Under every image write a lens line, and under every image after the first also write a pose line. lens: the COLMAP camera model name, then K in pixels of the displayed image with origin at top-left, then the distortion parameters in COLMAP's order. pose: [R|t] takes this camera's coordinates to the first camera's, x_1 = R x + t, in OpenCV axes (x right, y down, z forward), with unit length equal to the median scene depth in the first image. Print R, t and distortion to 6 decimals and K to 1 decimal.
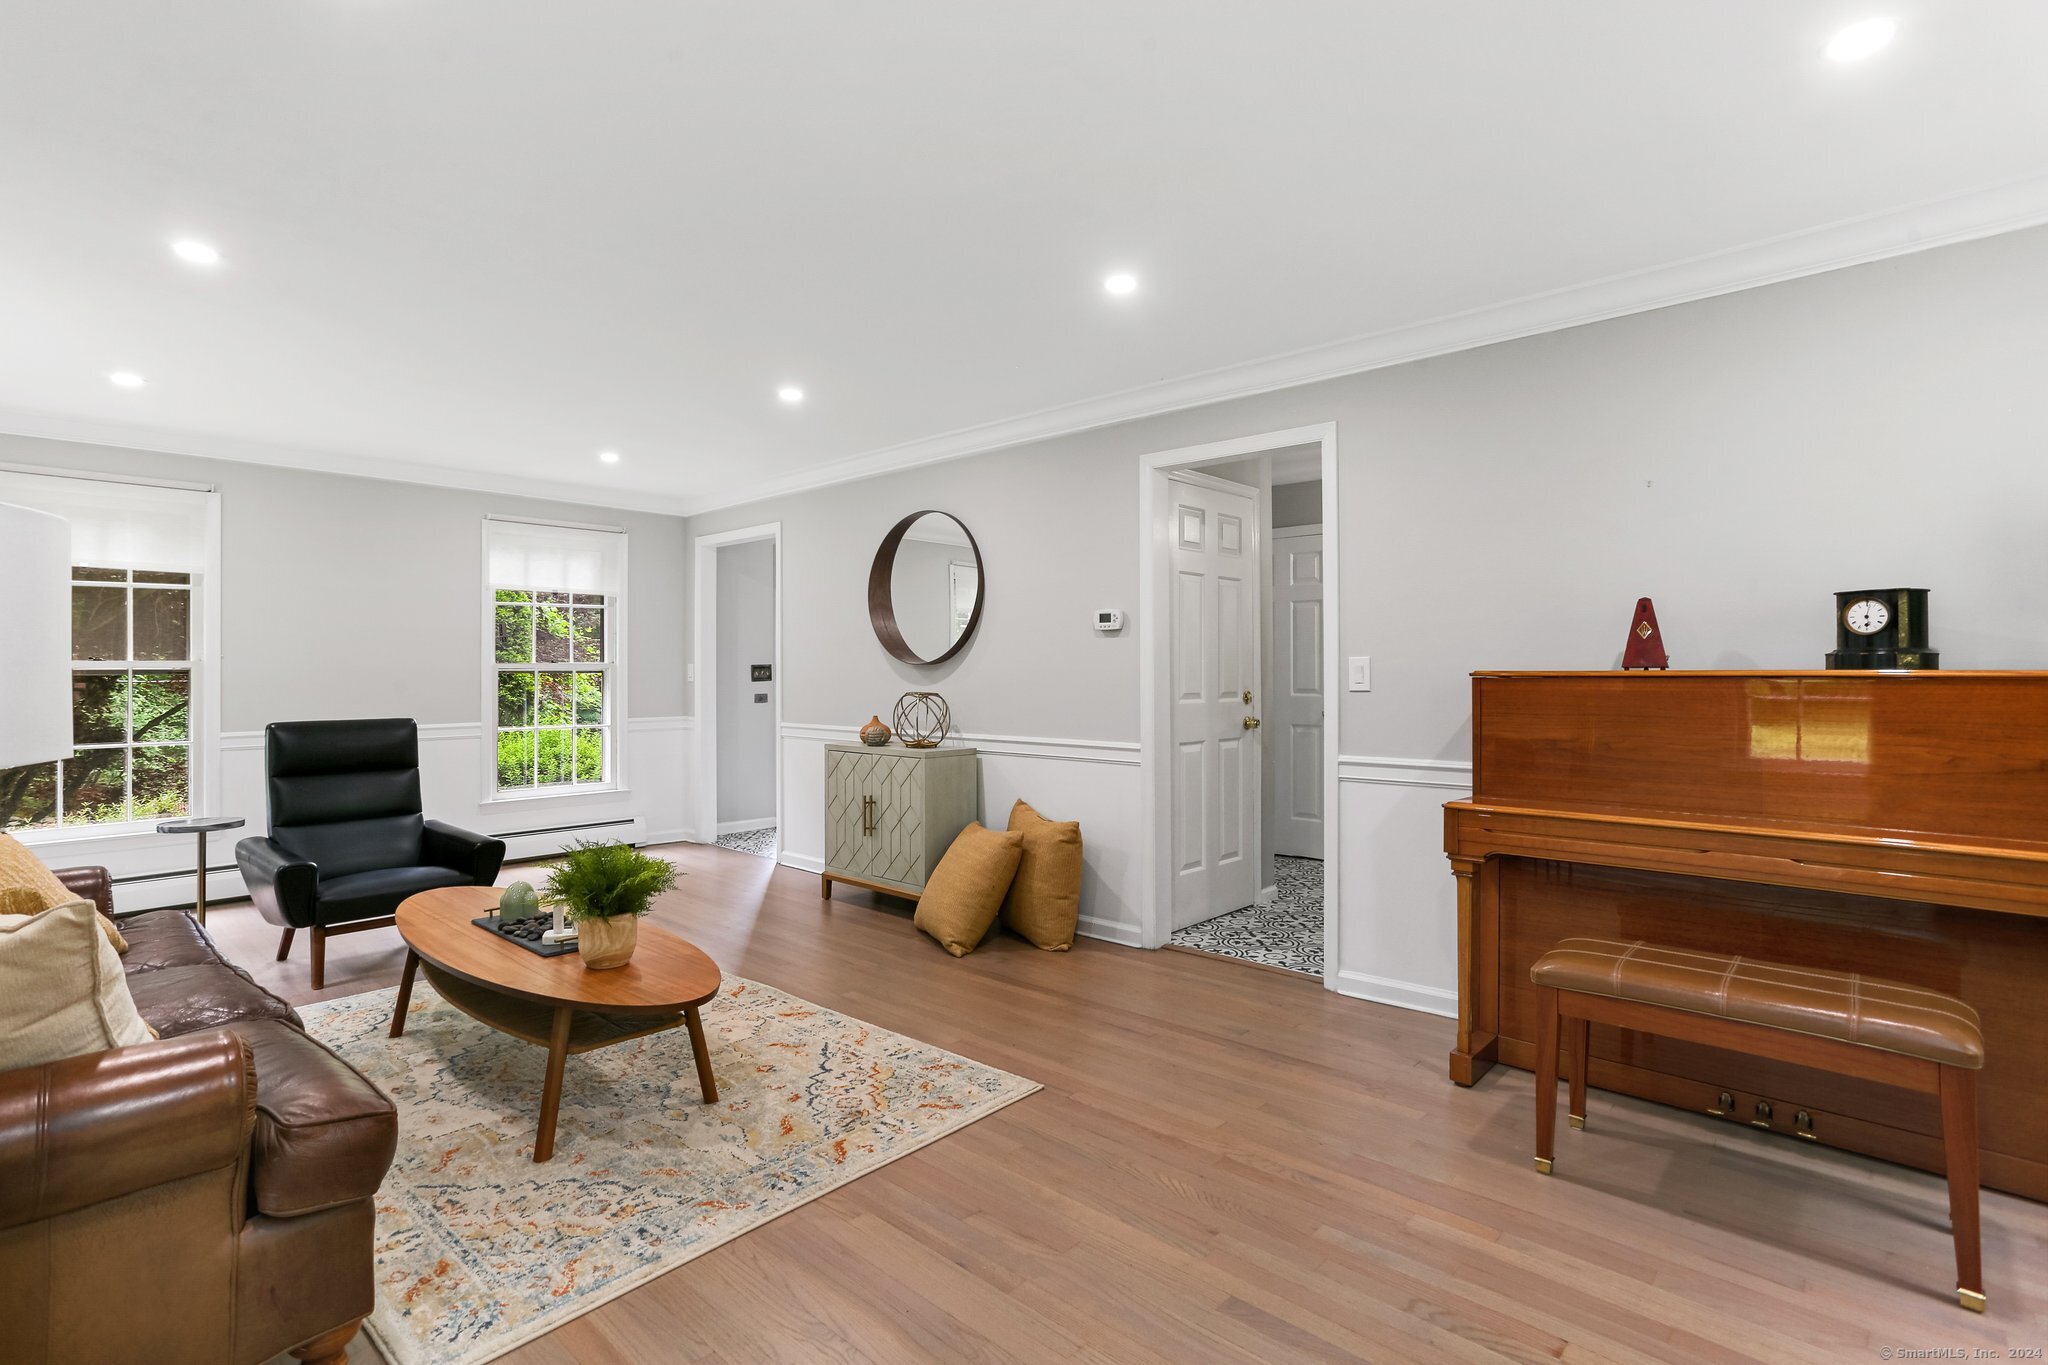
lens RADIAL K [[980.4, 0, 1037.8], [0, 980.4, 679.4], [0, 0, 1]] dist [-0.020528, 0.004834]
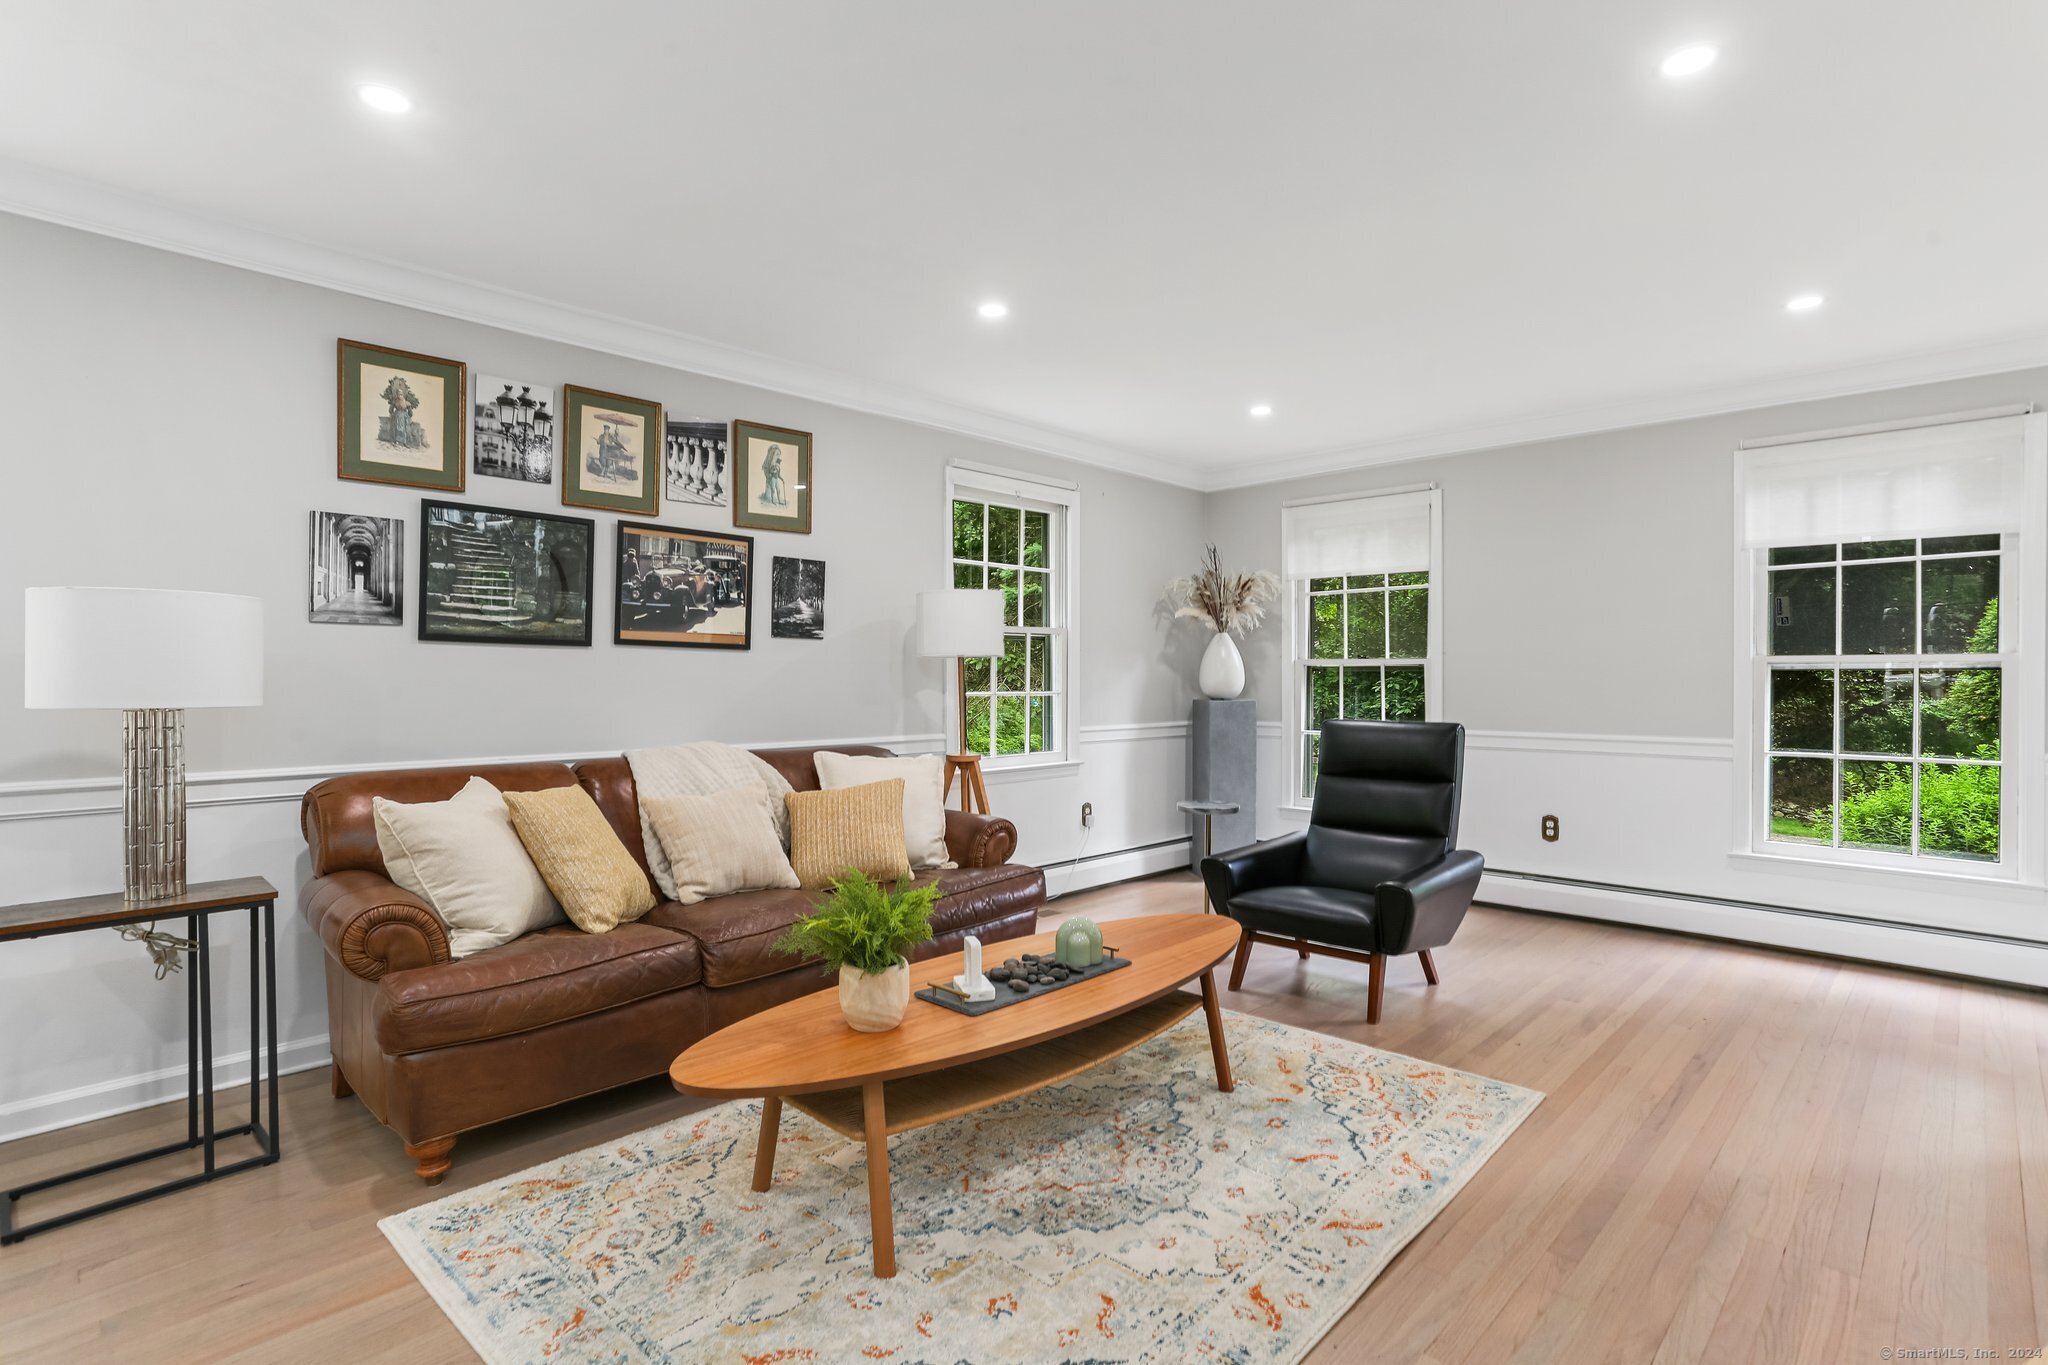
lens RADIAL K [[980.4, 0, 1039.5], [0, 980.4, 672.2], [0, 0, 1]] dist [-0.020528, 0.004834]
pose [[-0.041458, 0.020470, -0.998931, 0.291678], [0.002550, 0.999789, 0.020382, -0.028556], [0.999137, -0.001702, -0.041501, 0.863378]]
